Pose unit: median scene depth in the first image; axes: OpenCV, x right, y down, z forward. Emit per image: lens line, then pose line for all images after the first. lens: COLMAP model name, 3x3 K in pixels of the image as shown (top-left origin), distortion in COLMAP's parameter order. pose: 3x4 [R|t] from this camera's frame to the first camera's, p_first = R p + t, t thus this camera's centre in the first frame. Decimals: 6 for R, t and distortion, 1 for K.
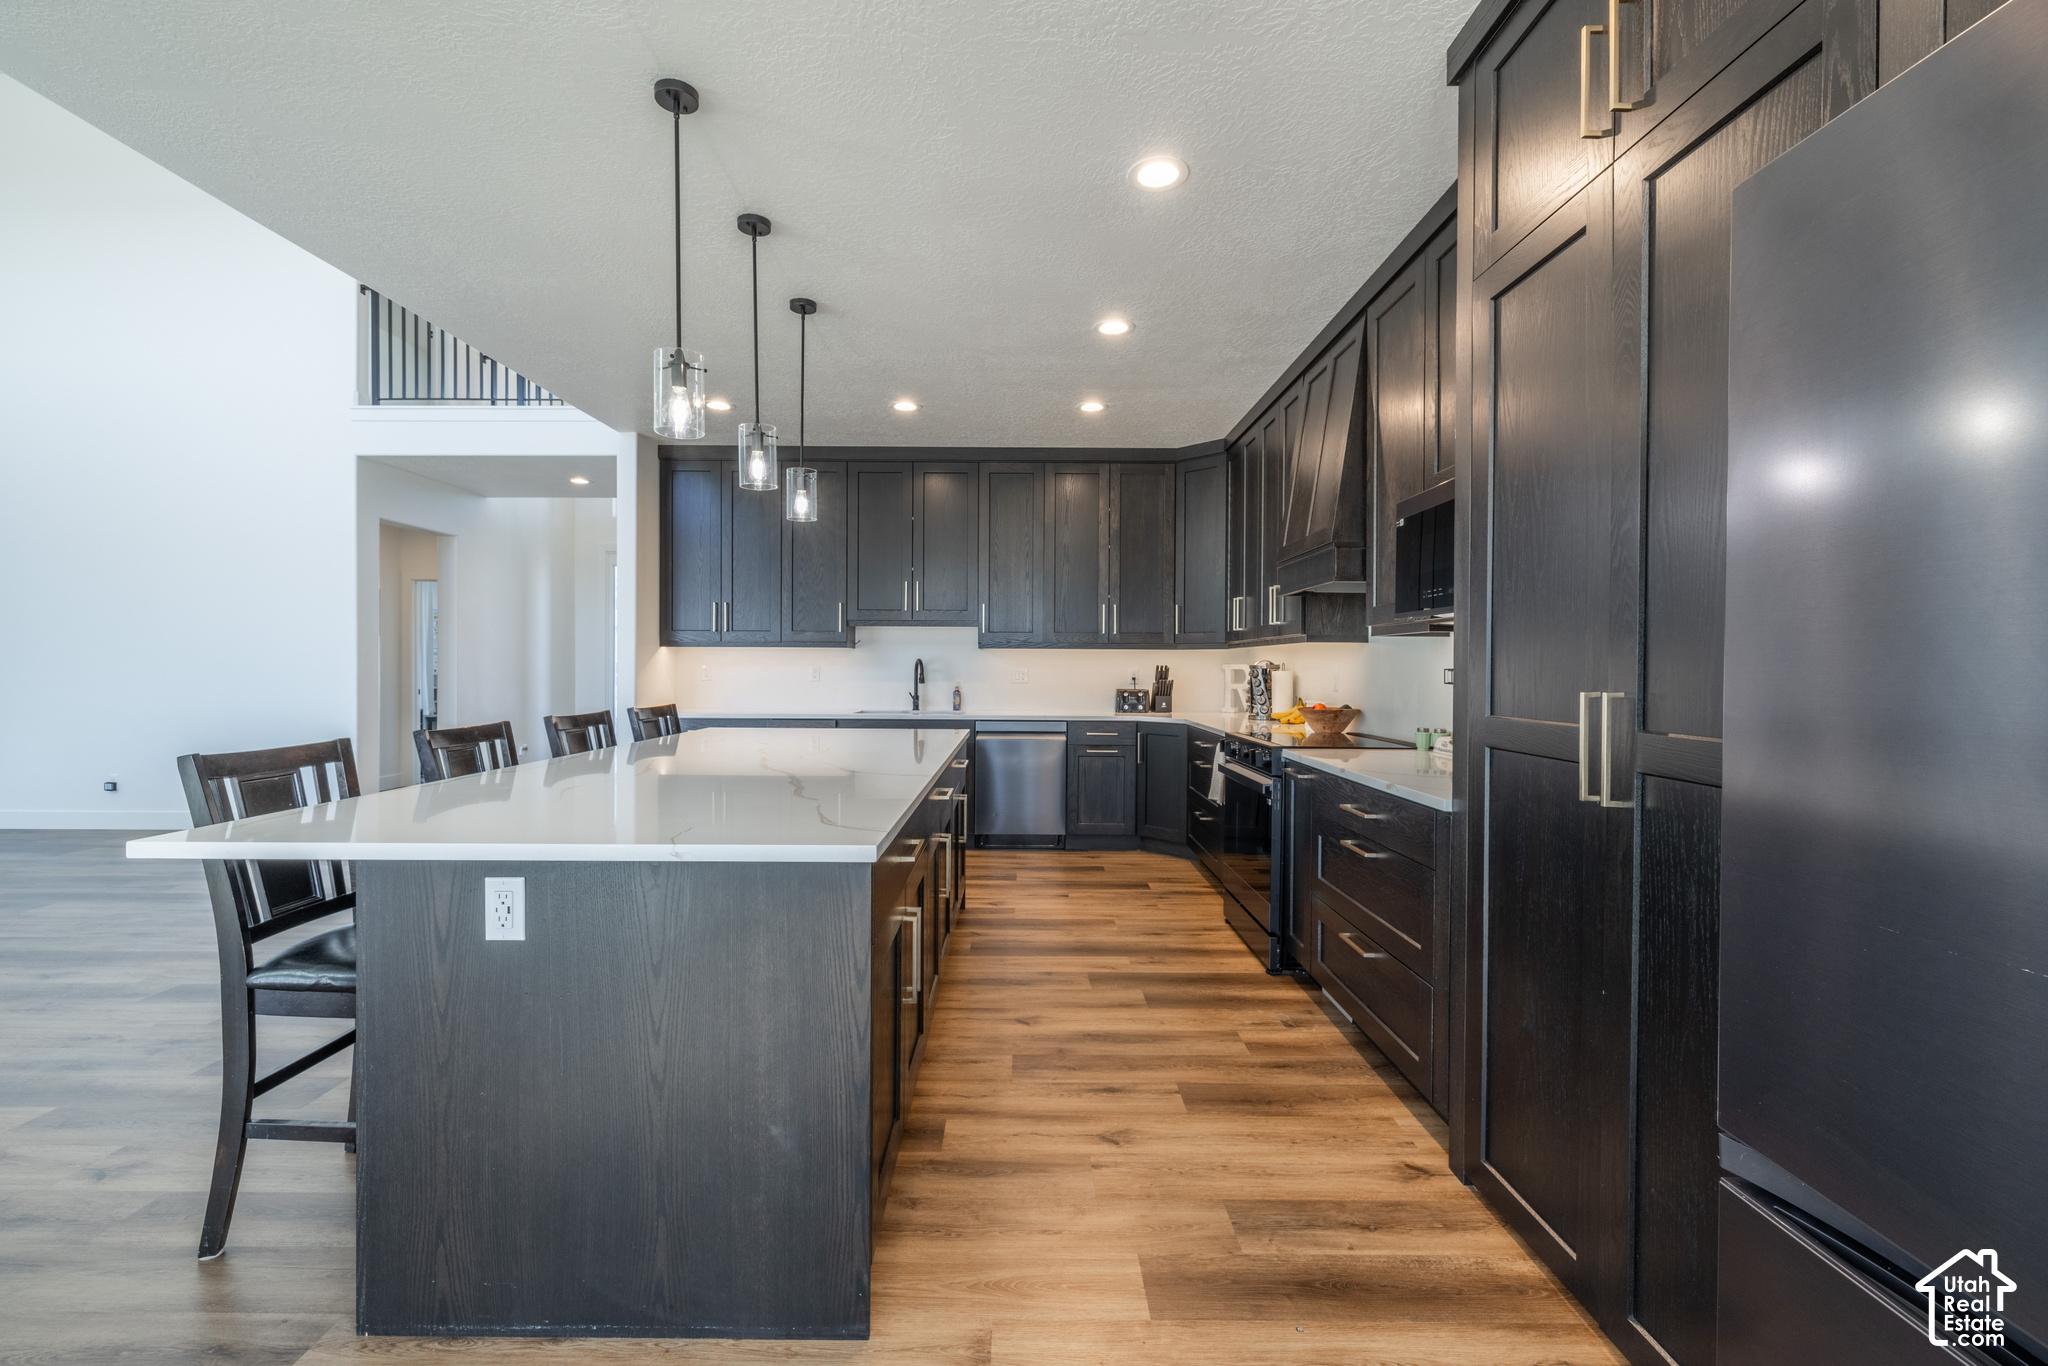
lens RADIAL K [[849.6, 0, 1017.8], [0, 849.6, 671.3], [0, 0, 1]] dist [0.001476, -0.002040]
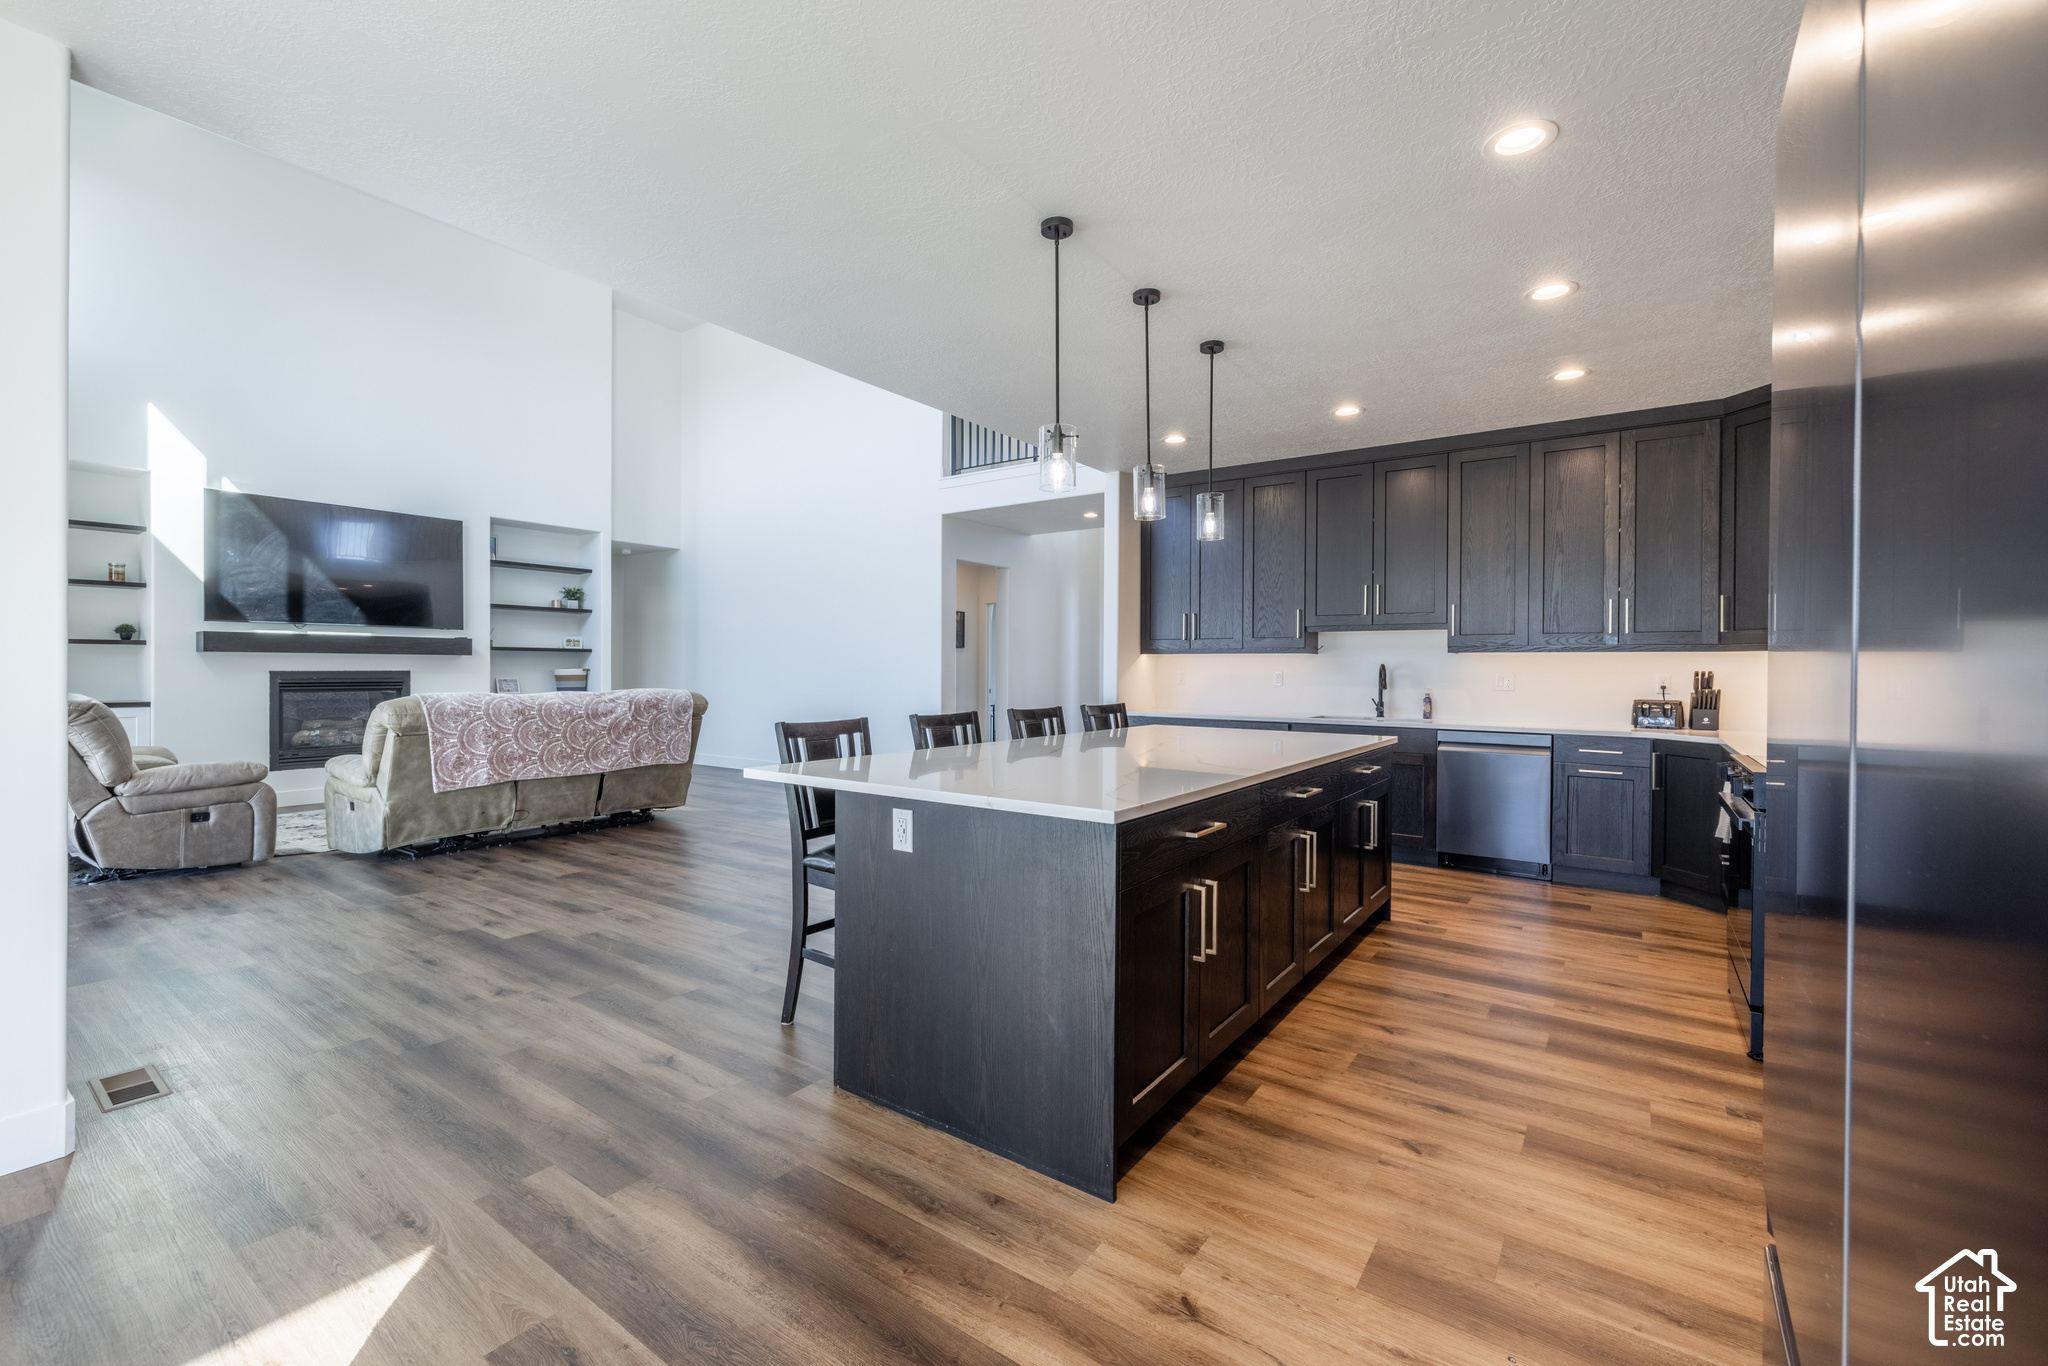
lens RADIAL K [[849.6, 0, 1020.5], [0, 849.6, 671.8], [0, 0, 1]] dist [0.001476, -0.002040]
pose [[0.815558, 0.002966, -0.578668, 0.211937], [-0.006387, 0.999972, -0.003876, 0.001293], [0.578641, 0.006857, 0.815554, -0.054873]]
